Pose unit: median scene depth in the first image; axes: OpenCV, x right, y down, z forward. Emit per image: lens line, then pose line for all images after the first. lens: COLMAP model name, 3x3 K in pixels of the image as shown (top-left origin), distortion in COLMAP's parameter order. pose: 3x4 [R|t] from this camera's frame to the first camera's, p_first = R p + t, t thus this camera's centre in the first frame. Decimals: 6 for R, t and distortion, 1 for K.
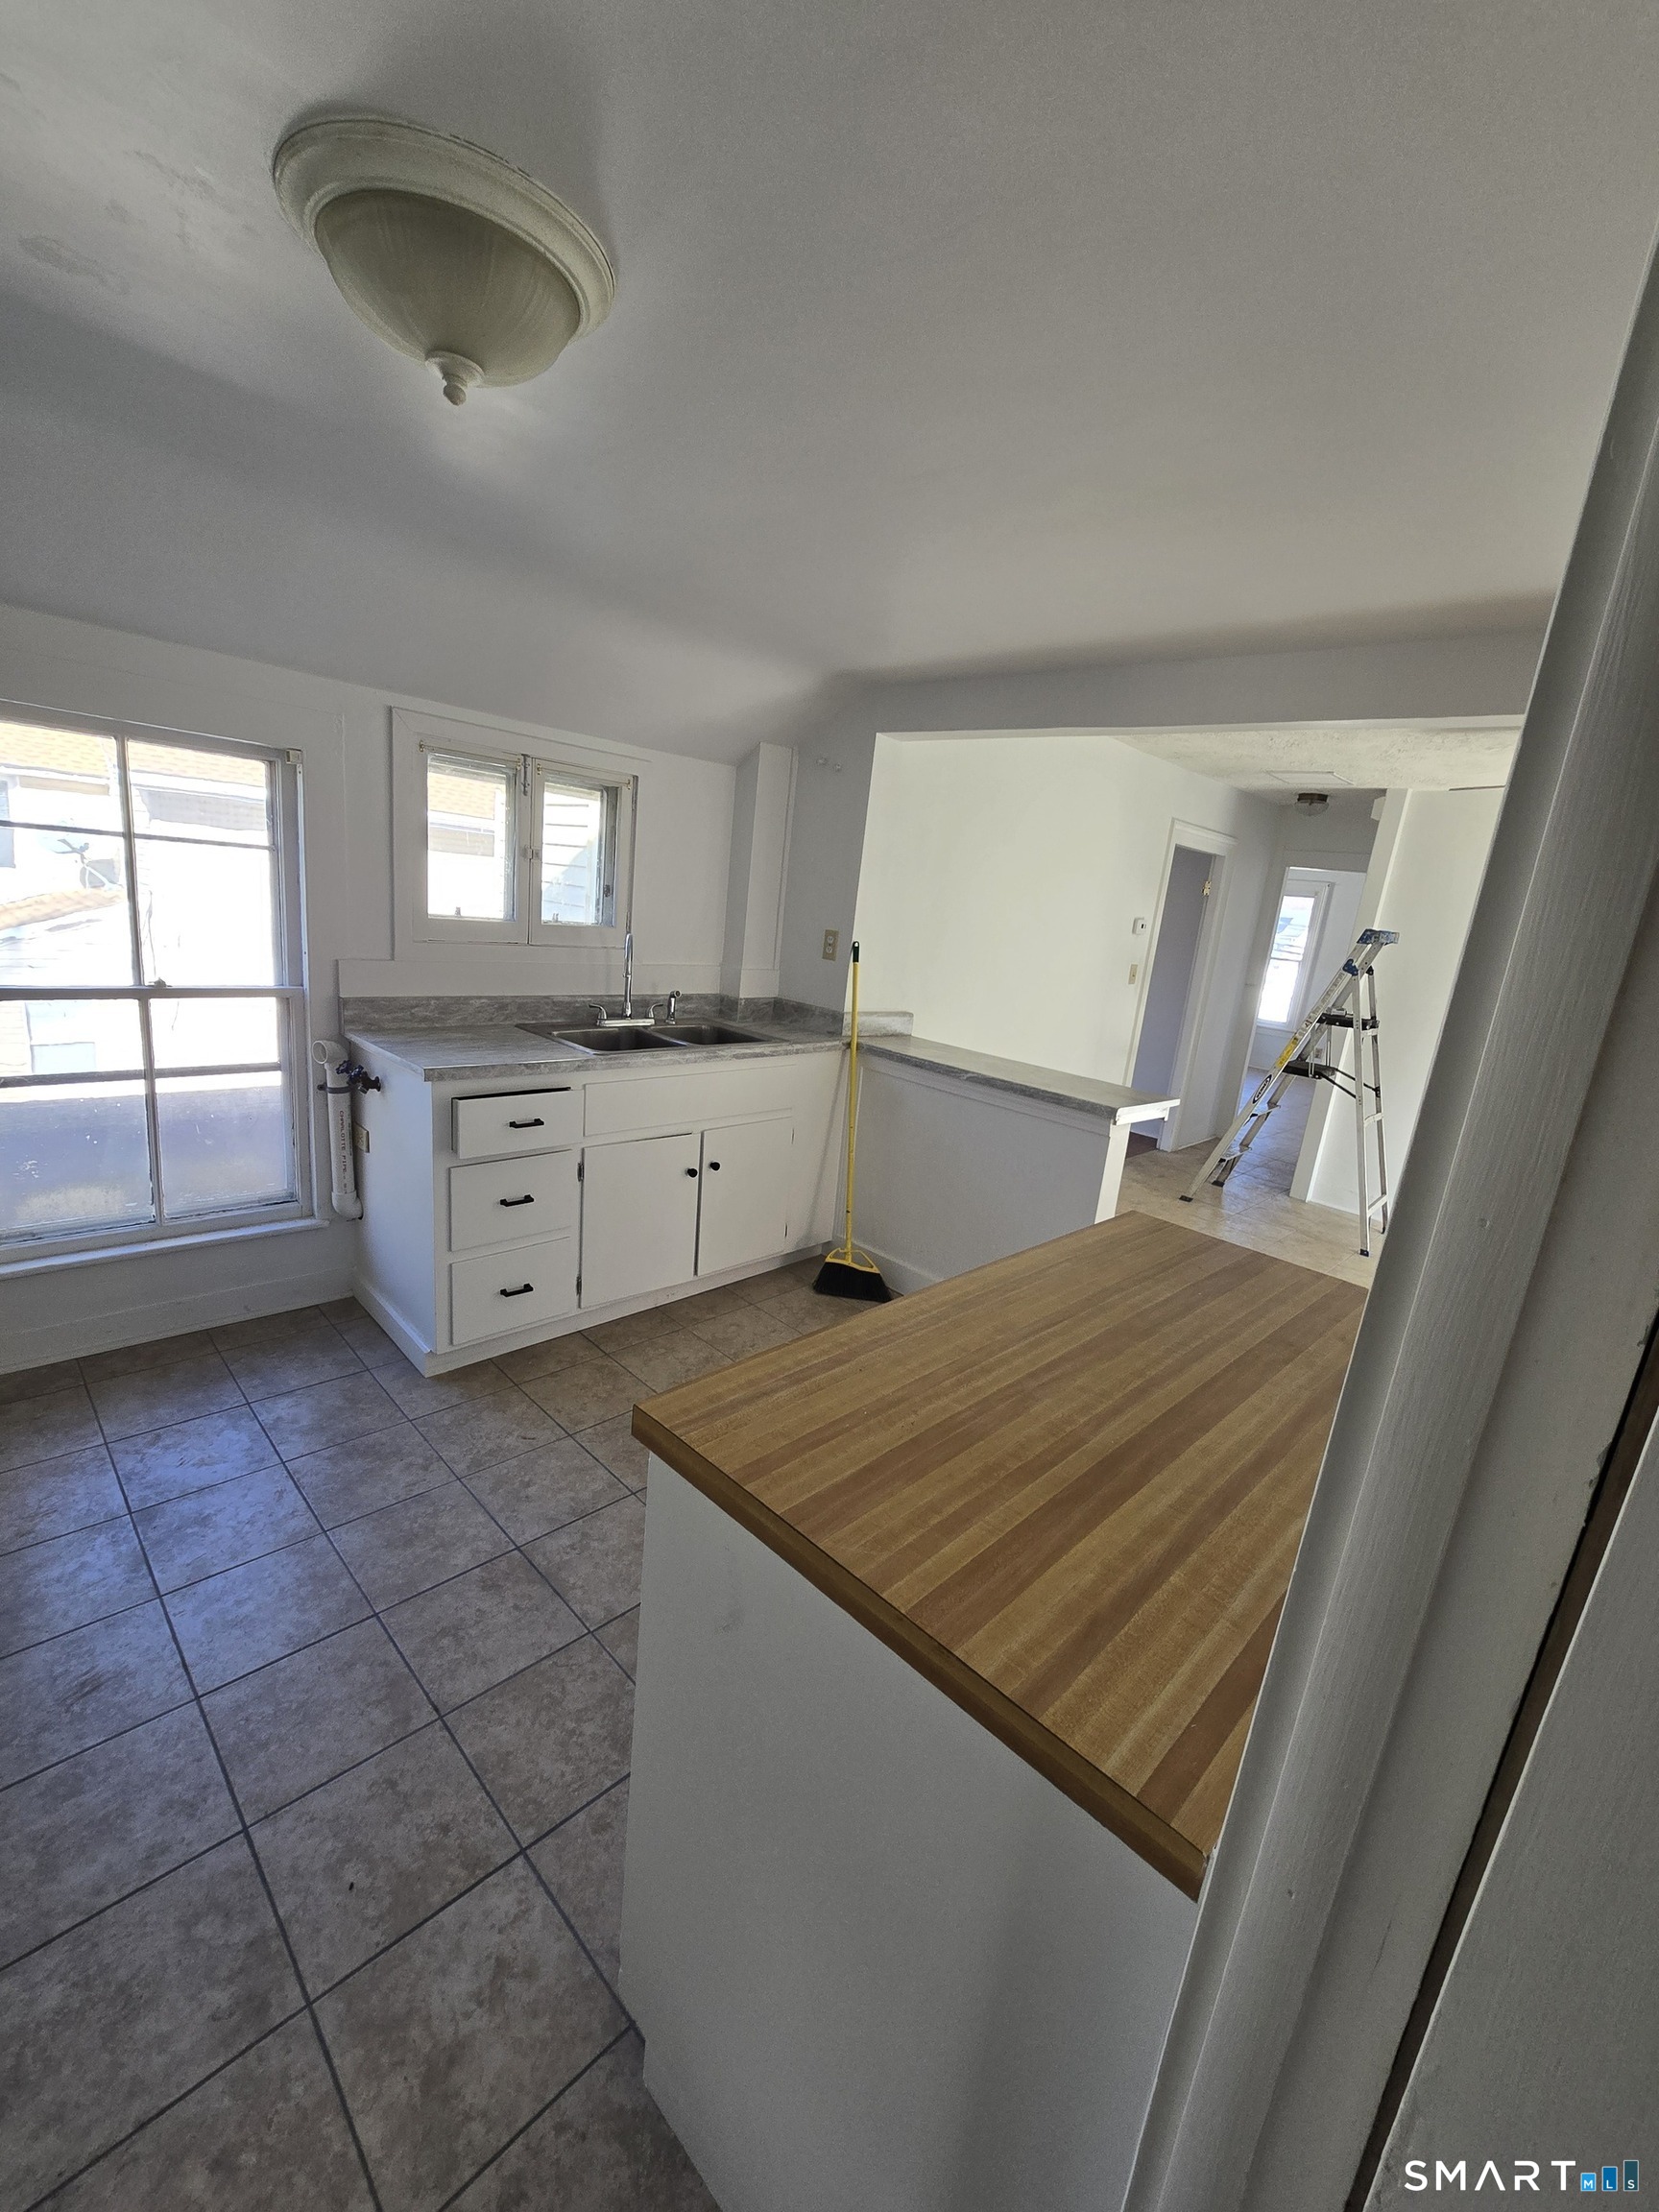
lens RADIAL K [[906.1, 0, 824.7], [0, 906.1, 1107.2], [0, 0, 1]] dist [-0.003436, -0.000321]
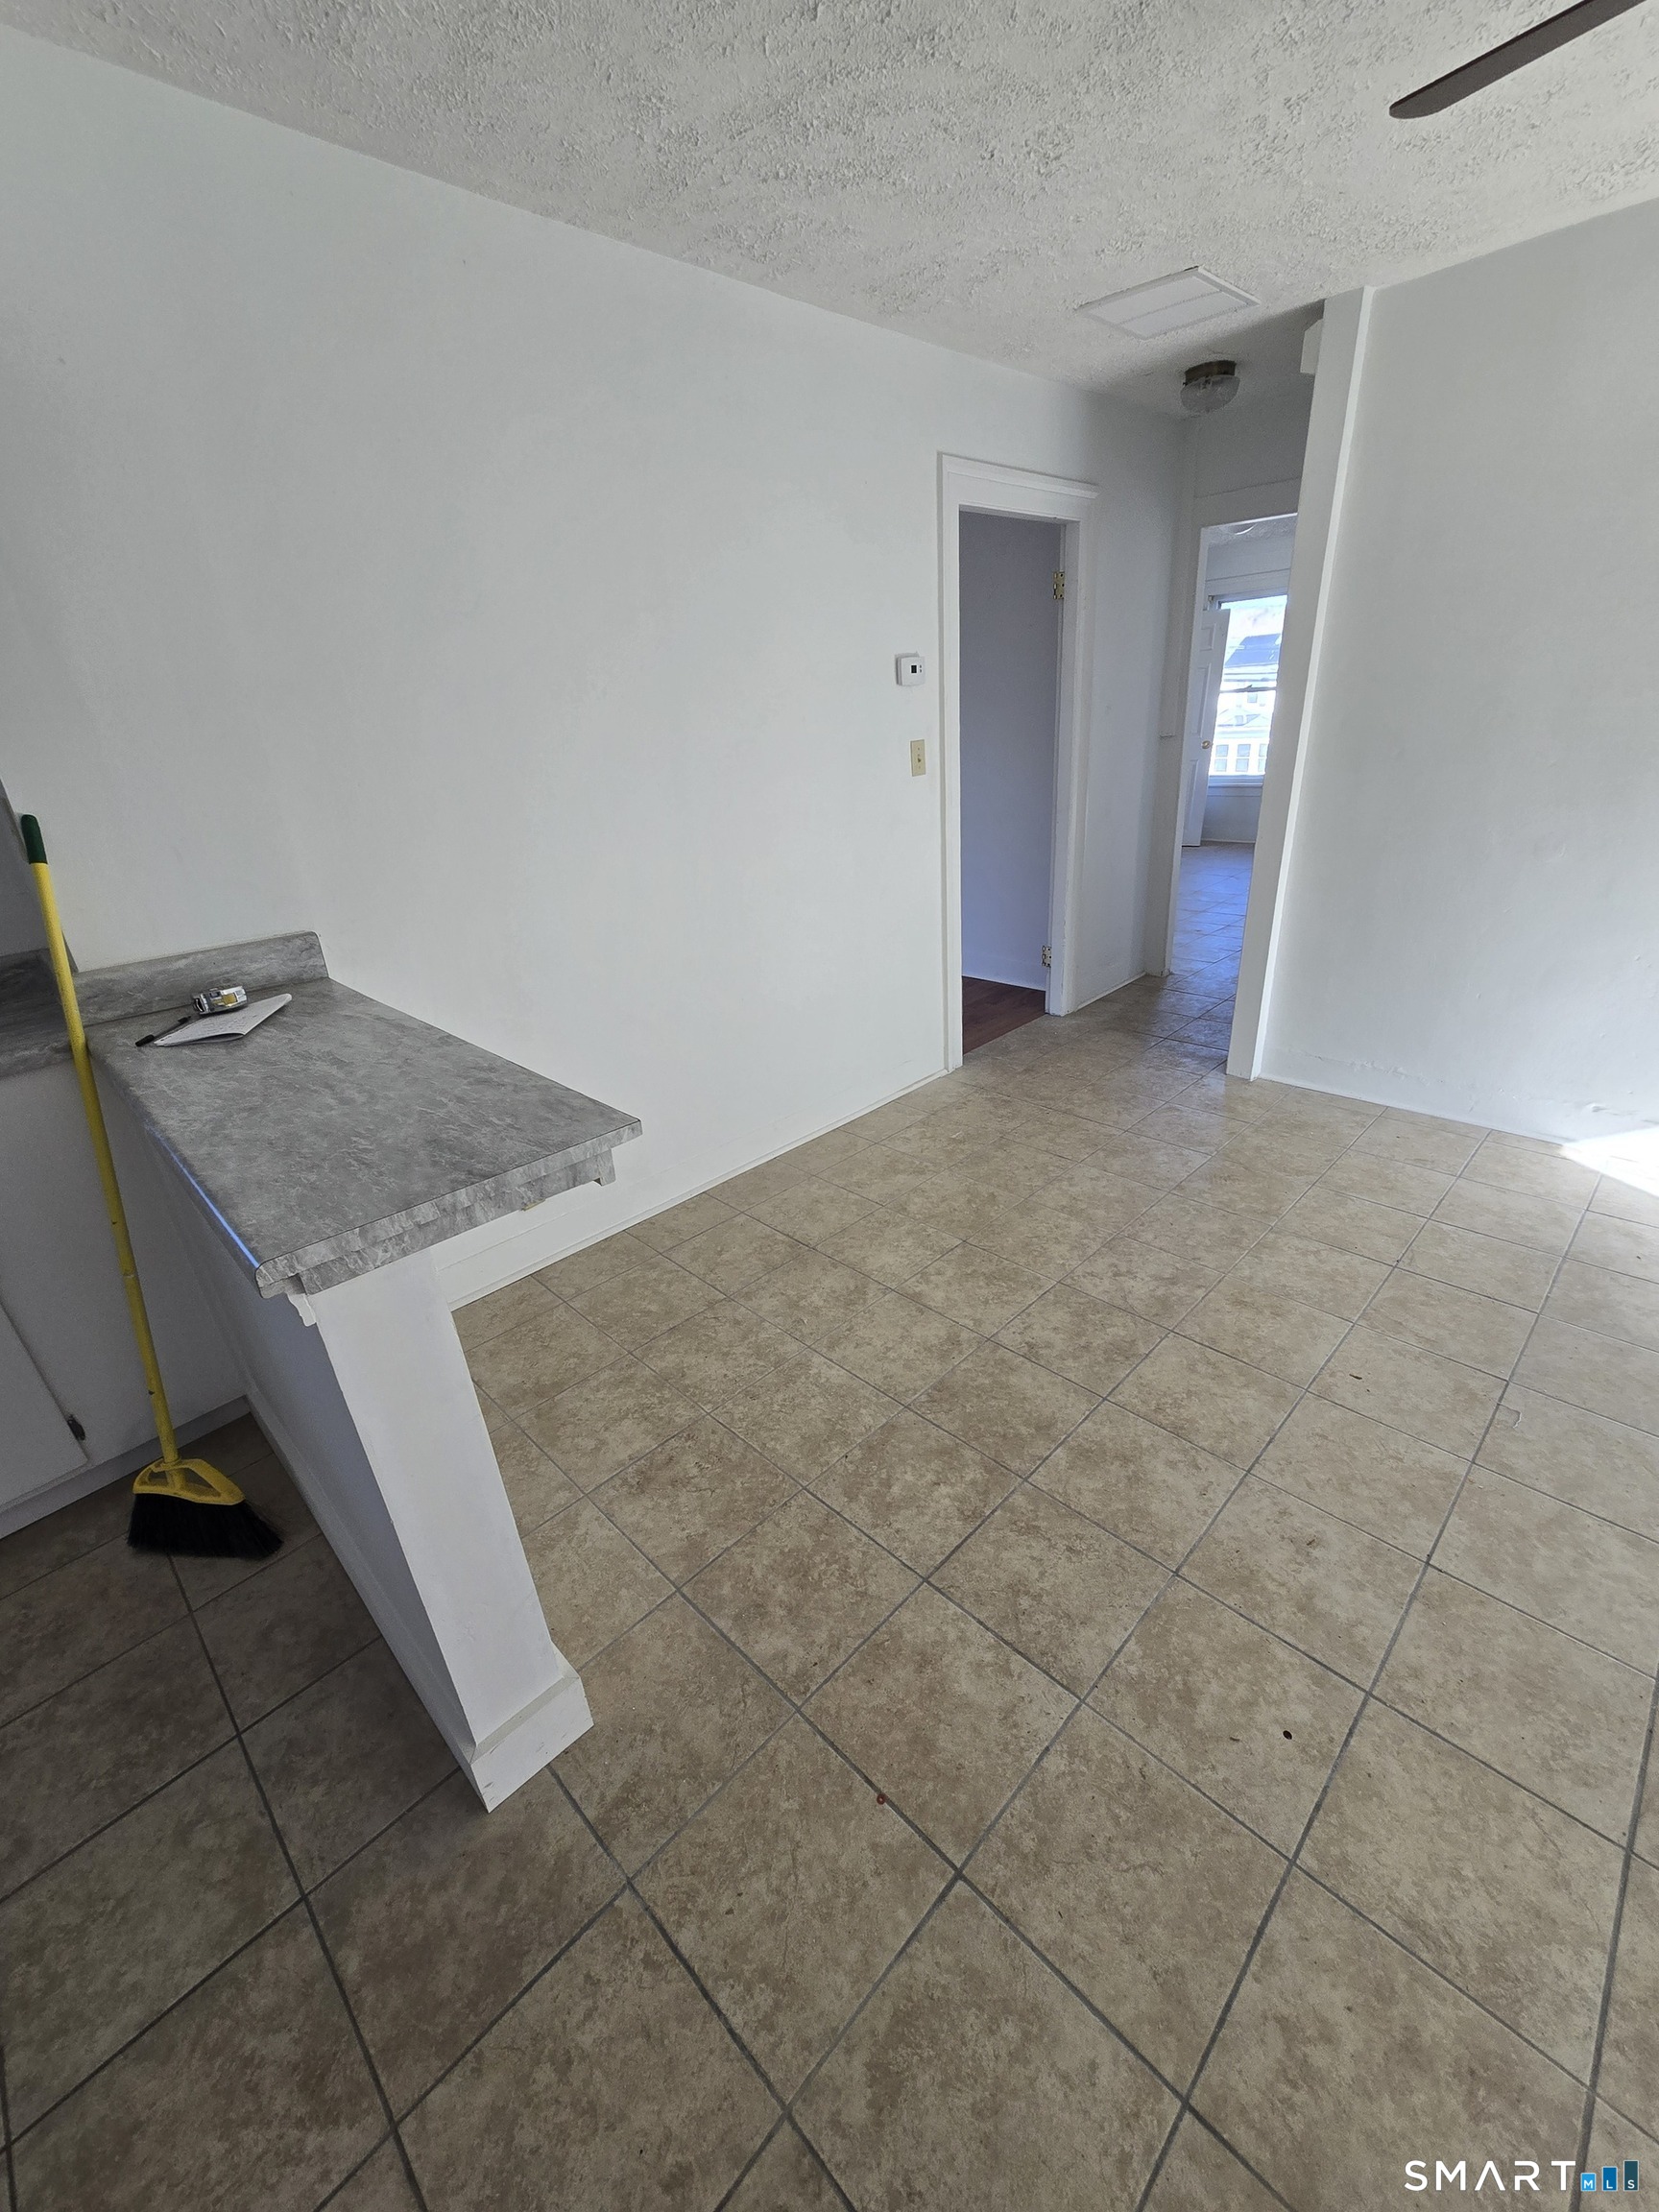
lens RADIAL K [[906.1, 0, 827.3], [0, 906.1, 1105.5], [0, 0, 1]] dist [-0.003436, -0.000321]
pose [[0.986430, -0.148665, -0.069674, 0.448644], [0.159057, 0.970524, 0.181064, -0.066535], [0.040702, -0.189689, 0.981000, 0.575627]]
